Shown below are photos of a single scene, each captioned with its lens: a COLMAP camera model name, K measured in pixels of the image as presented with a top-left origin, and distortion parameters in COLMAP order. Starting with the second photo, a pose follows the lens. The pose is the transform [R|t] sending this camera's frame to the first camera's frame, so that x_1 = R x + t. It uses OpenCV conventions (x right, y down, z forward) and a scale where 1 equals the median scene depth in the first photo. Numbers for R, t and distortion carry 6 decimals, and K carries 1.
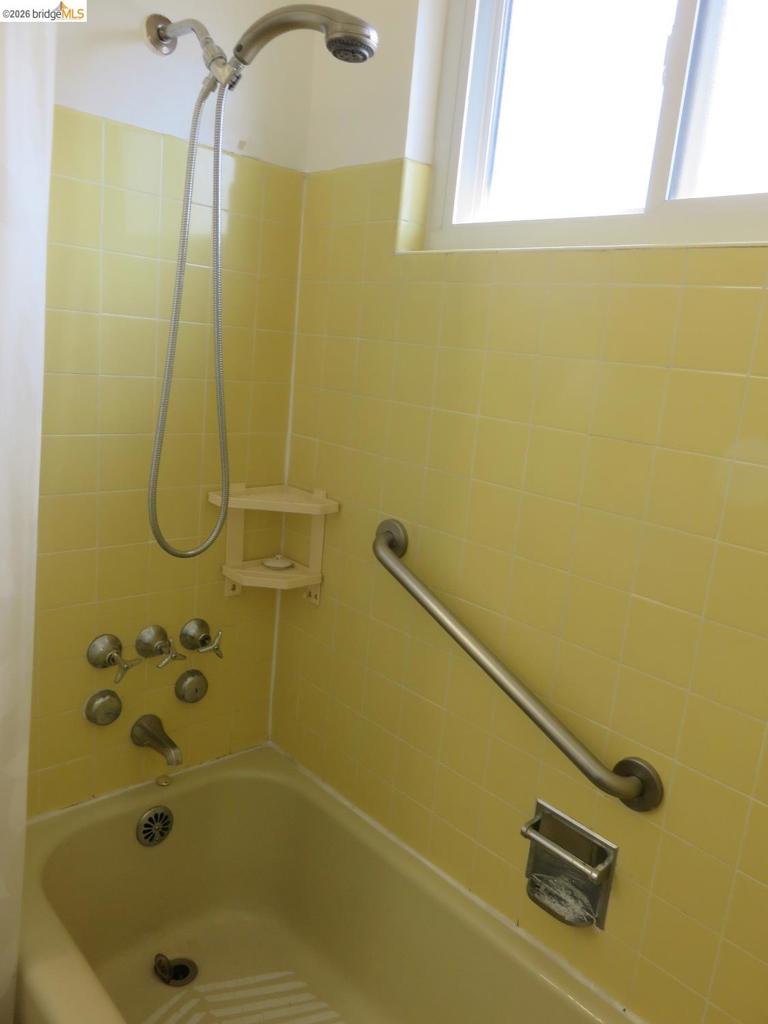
lens RADIAL K [[777.9, 0, 387.4], [0, 777.9, 515.0], [0, 0, 1]] dist [-0.000584, 0.000003]
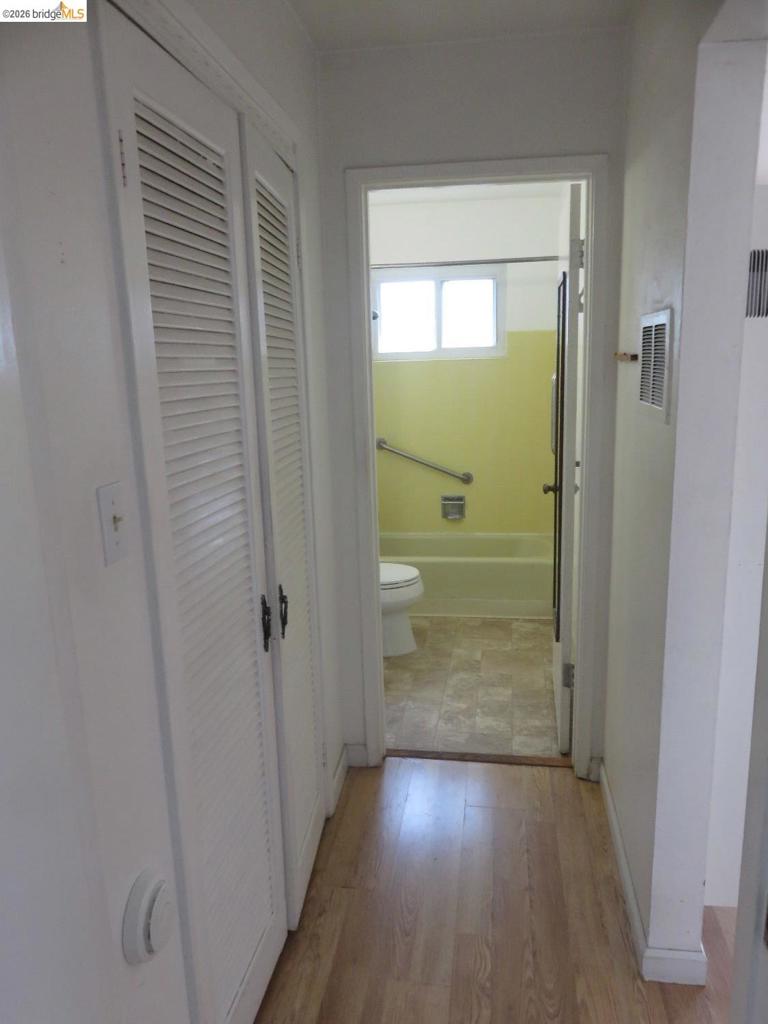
lens RADIAL K [[777.9, 0, 389.8], [0, 777.9, 508.3], [0, 0, 1]] dist [-0.000584, 0.000003]
pose [[0.757448, -0.235262, 0.609036, -2.250877], [0.238339, 0.968082, 0.077538, 0.054052], [-0.607839, 0.086426, 0.789343, -1.809112]]
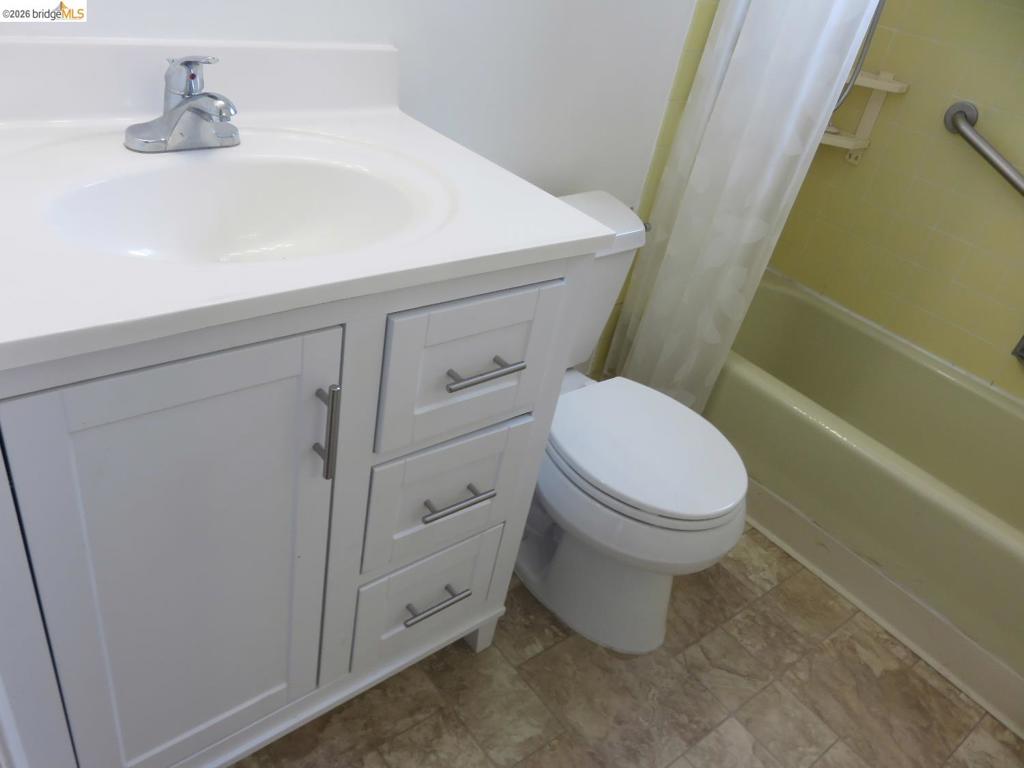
lens RADIAL K [[777.9, 0, 513.2], [0, 777.9, 385.5], [0, 0, 1]] dist [-0.000584, 0.000003]
pose [[0.995797, 0.090919, 0.011081, -0.789701], [-0.089035, 0.932508, 0.350003, 0.064981], [0.021489, -0.349518, 0.936683, -0.478498]]
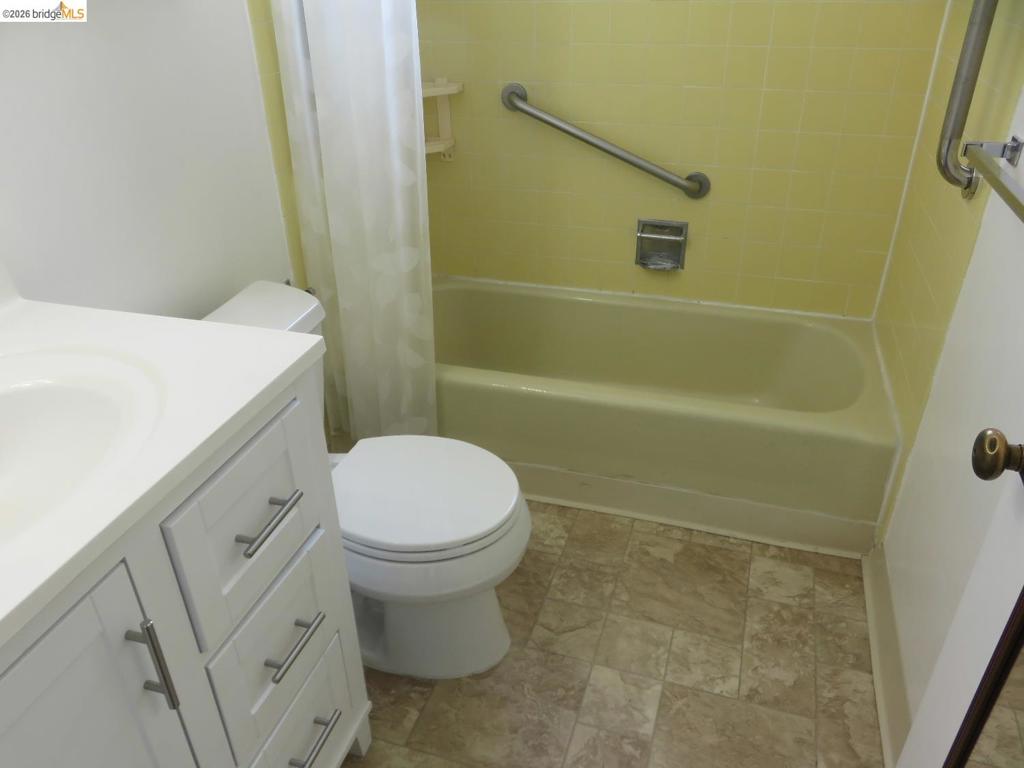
lens RADIAL K [[777.9, 0, 517.1], [0, 777.9, 380.4], [0, 0, 1]] dist [-0.000584, 0.000003]
pose [[0.852093, -0.353125, 0.386316, -0.844518], [0.213083, 0.908217, 0.360190, -0.014986], [-0.478051, -0.224598, 0.849131, -0.488736]]
